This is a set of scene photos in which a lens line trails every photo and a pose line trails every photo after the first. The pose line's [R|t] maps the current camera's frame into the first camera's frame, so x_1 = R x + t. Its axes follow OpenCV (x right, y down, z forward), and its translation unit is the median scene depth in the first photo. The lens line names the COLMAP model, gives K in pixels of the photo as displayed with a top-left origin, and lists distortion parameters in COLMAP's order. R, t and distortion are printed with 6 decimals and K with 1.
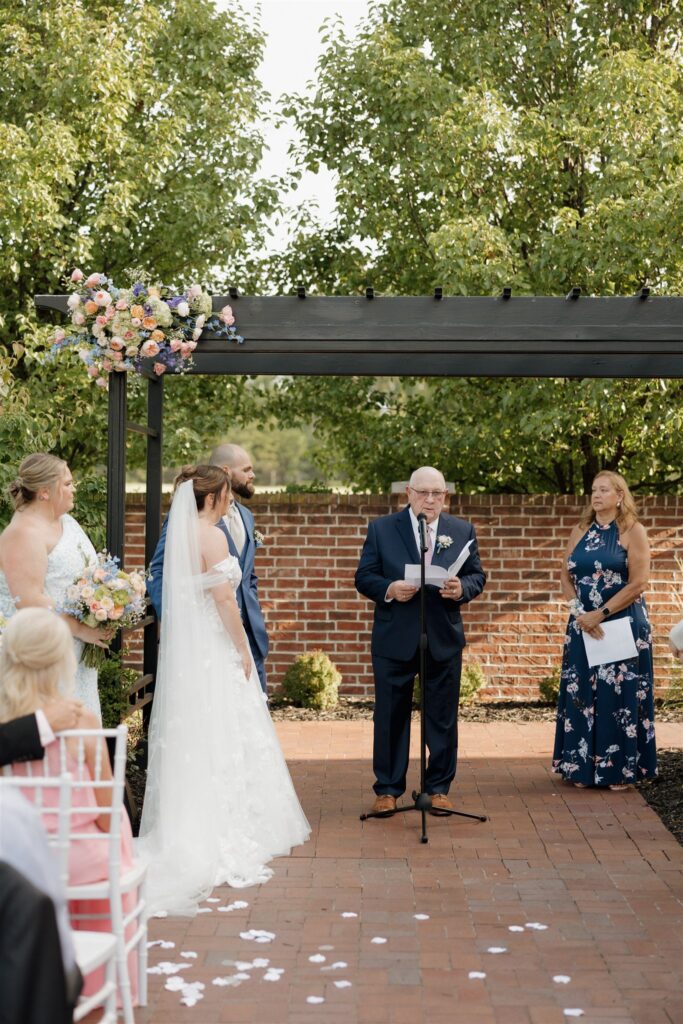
lens RADIAL K [[1657.9, 0, 341.5], [0, 1657.9, 512.0], [0, 0, 1]] dist [-0.063841, -0.110136]
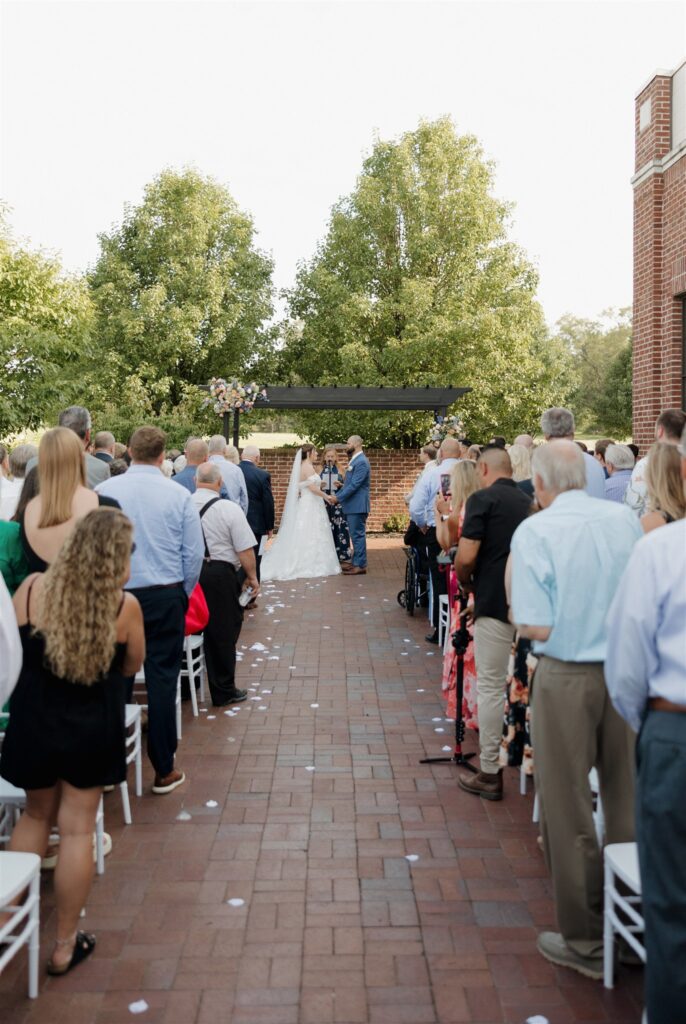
lens RADIAL K [[978.8, 0, 343.0], [0, 978.8, 512.0], [0, 0, 1]] dist [-0.016343, -0.010863]
pose [[0.999462, 0.004164, 0.032546, 0.015939], [-0.006406, 0.997591, 0.069075, -0.028259], [-0.032180, -0.069246, 0.997080, -0.765213]]
